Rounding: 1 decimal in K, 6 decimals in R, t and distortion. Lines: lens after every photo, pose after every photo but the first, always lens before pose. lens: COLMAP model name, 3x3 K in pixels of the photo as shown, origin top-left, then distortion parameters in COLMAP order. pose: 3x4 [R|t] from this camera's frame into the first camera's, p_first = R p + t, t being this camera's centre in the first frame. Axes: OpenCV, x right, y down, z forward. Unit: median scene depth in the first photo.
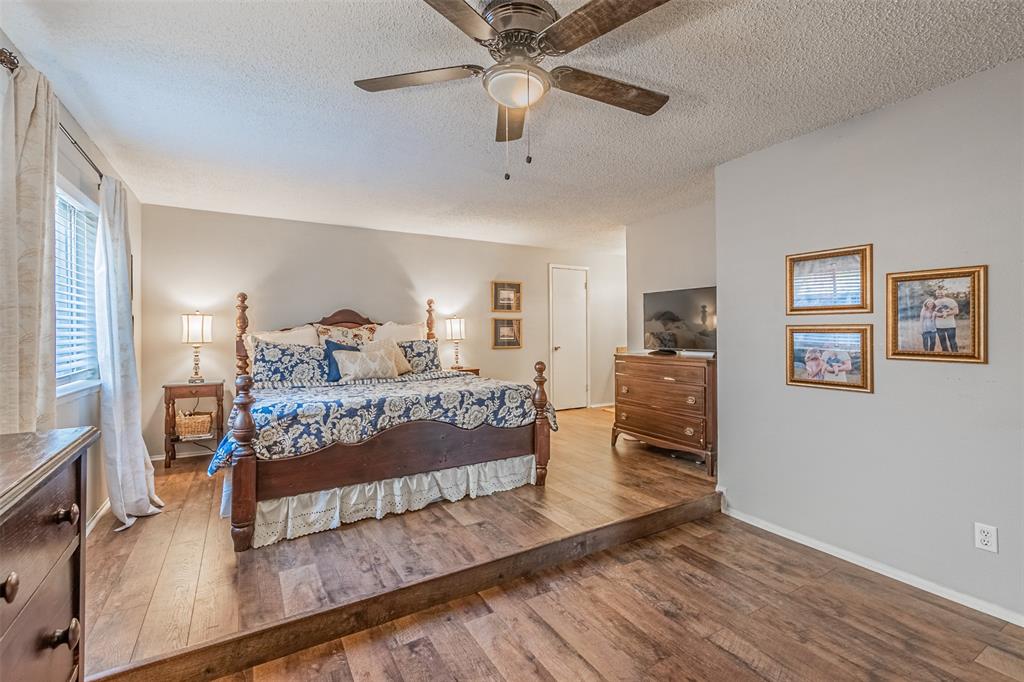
lens RADIAL K [[458.4, 0, 510.0], [0, 458.4, 334.2], [0, 0, 1]] dist [0.003463, -0.000913]
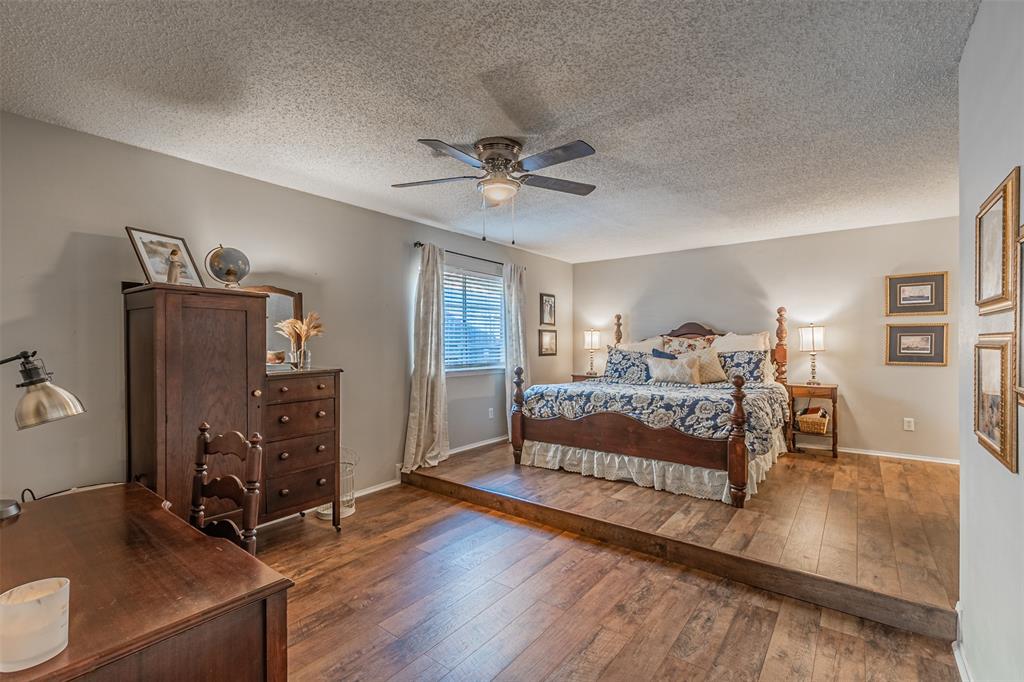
lens RADIAL K [[458.4, 0, 508.7], [0, 458.4, 343.0], [0, 0, 1]] dist [0.003463, -0.000913]
pose [[0.355673, 0.005499, -0.934594, 0.895497], [-0.002741, 0.999985, 0.004841, -0.011580], [0.934606, 0.000840, 0.355683, 0.263756]]
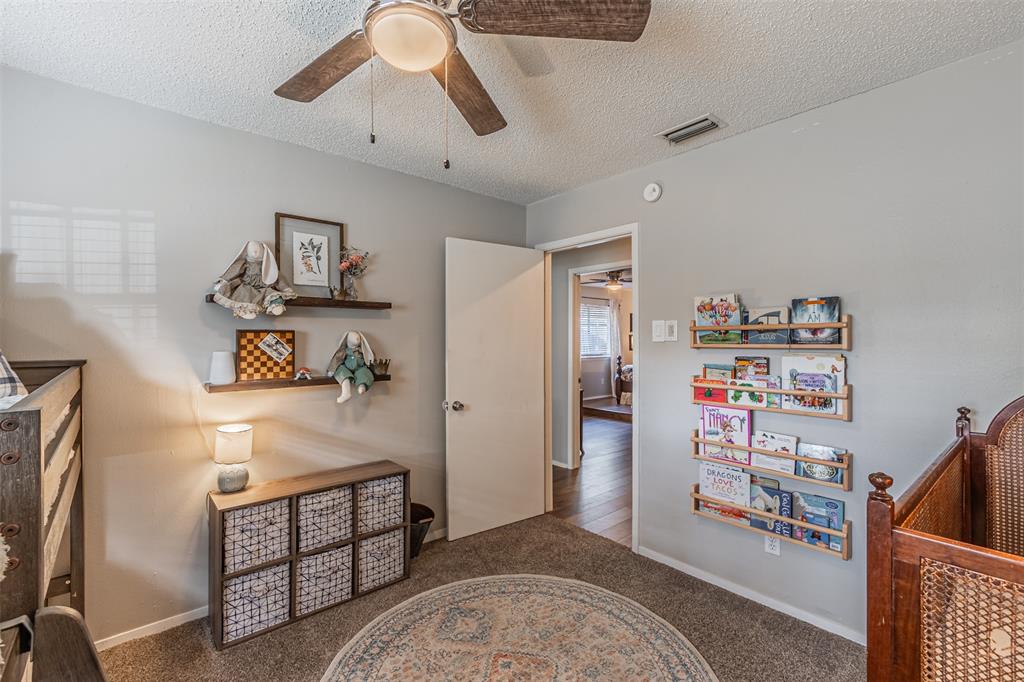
lens RADIAL K [[458.4, 0, 508.6], [0, 458.4, 339.4], [0, 0, 1]] dist [0.003463, -0.000913]
pose [[0.171289, 0.008056, -0.985188, 2.309180], [-0.004663, 0.999962, 0.007366, -0.048848], [0.985210, 0.003333, 0.171320, -0.386512]]
